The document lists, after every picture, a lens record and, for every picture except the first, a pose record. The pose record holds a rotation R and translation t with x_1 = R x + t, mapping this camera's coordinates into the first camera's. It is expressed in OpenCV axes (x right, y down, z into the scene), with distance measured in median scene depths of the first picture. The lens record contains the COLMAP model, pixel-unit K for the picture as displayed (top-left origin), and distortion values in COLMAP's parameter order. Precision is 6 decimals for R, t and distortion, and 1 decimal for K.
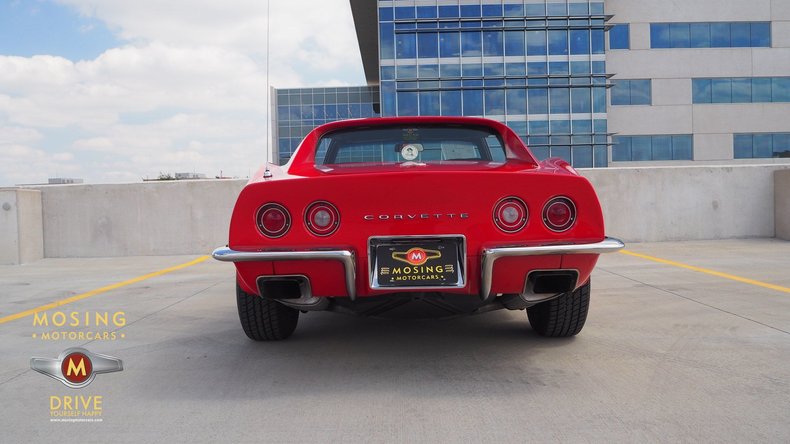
lens RADIAL K [[662.5, 0, 396.6], [0, 662.5, 223.8], [0, 0, 1]] dist [-0.055702, 0.021712]
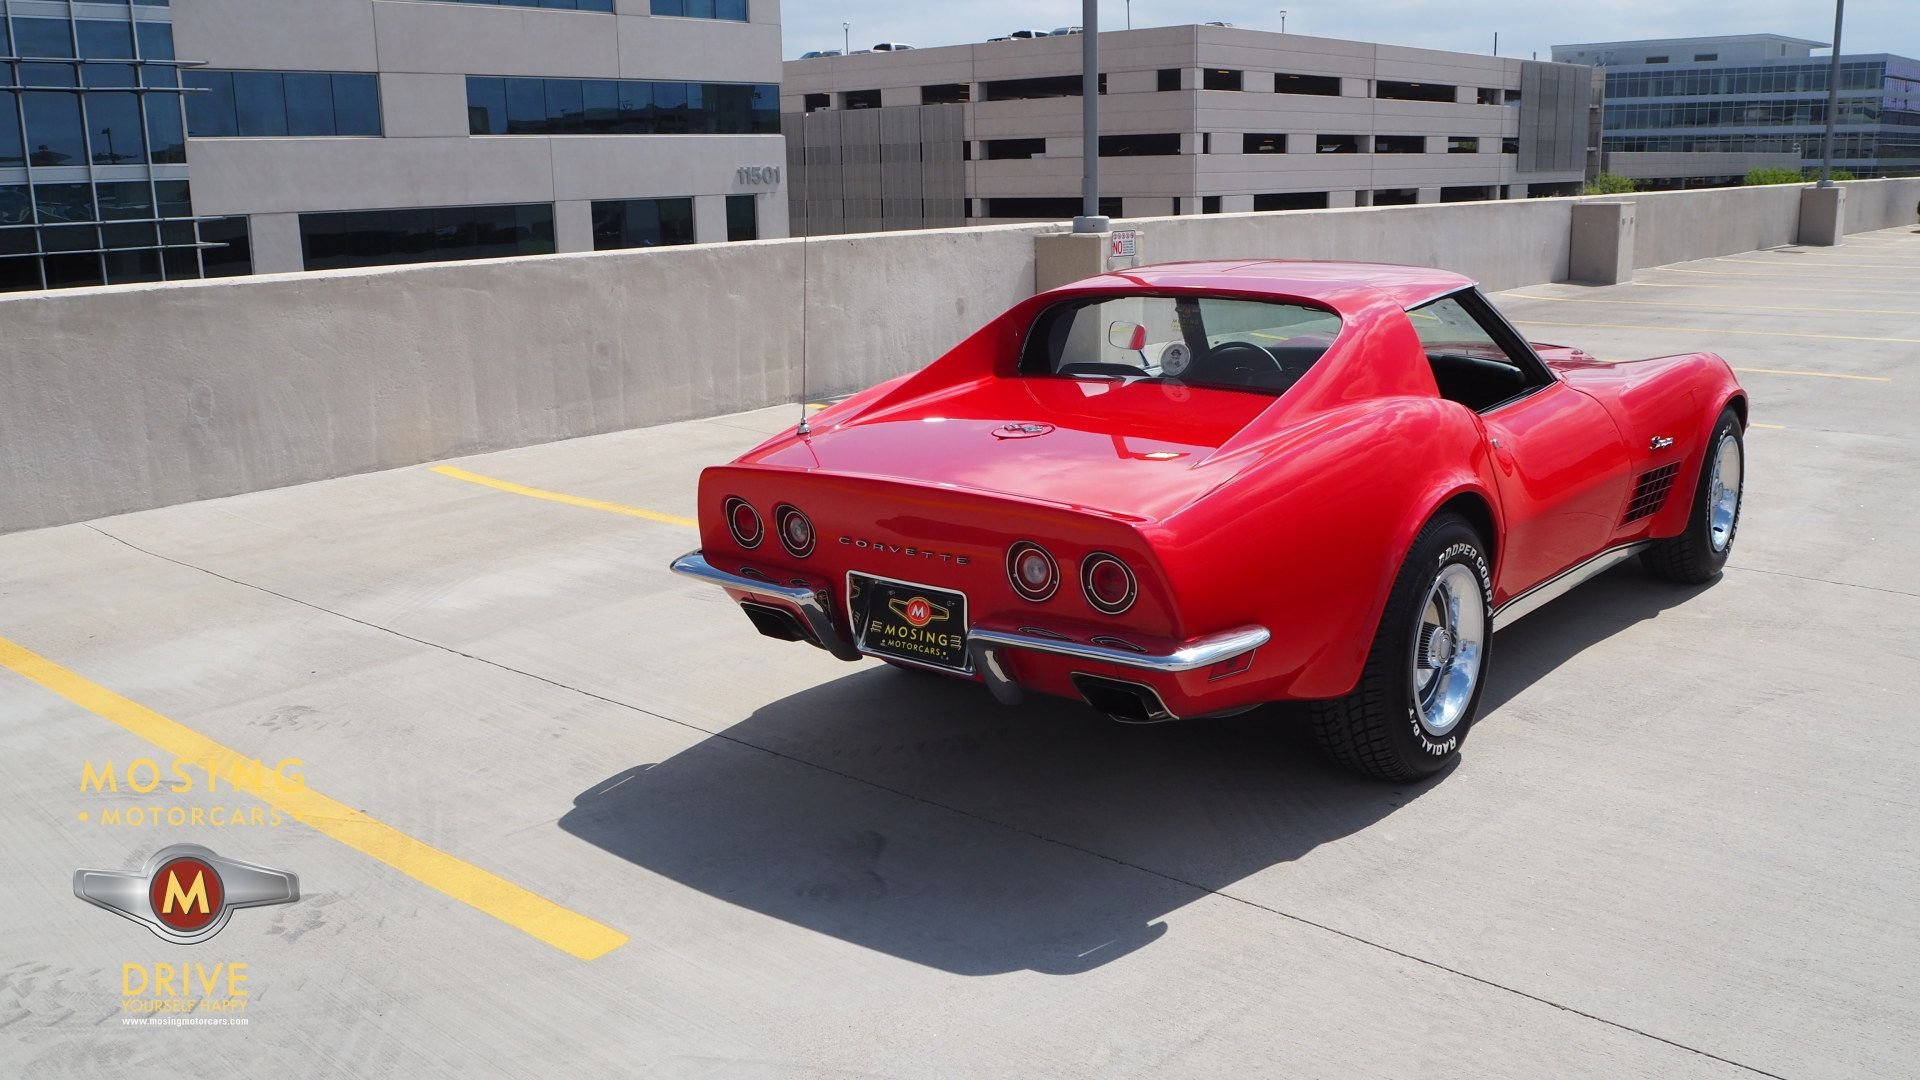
lens RADIAL K [[1610.0, 0, 959.9], [0, 1610.0, 541.9], [0, 0, 1]] dist [-0.055702, 0.021712]
pose [[0.662753, -0.156370, 0.732330, -0.466434], [0.032131, 0.982992, 0.180813, -0.075778], [-0.748148, -0.096304, 0.656505, 0.151183]]
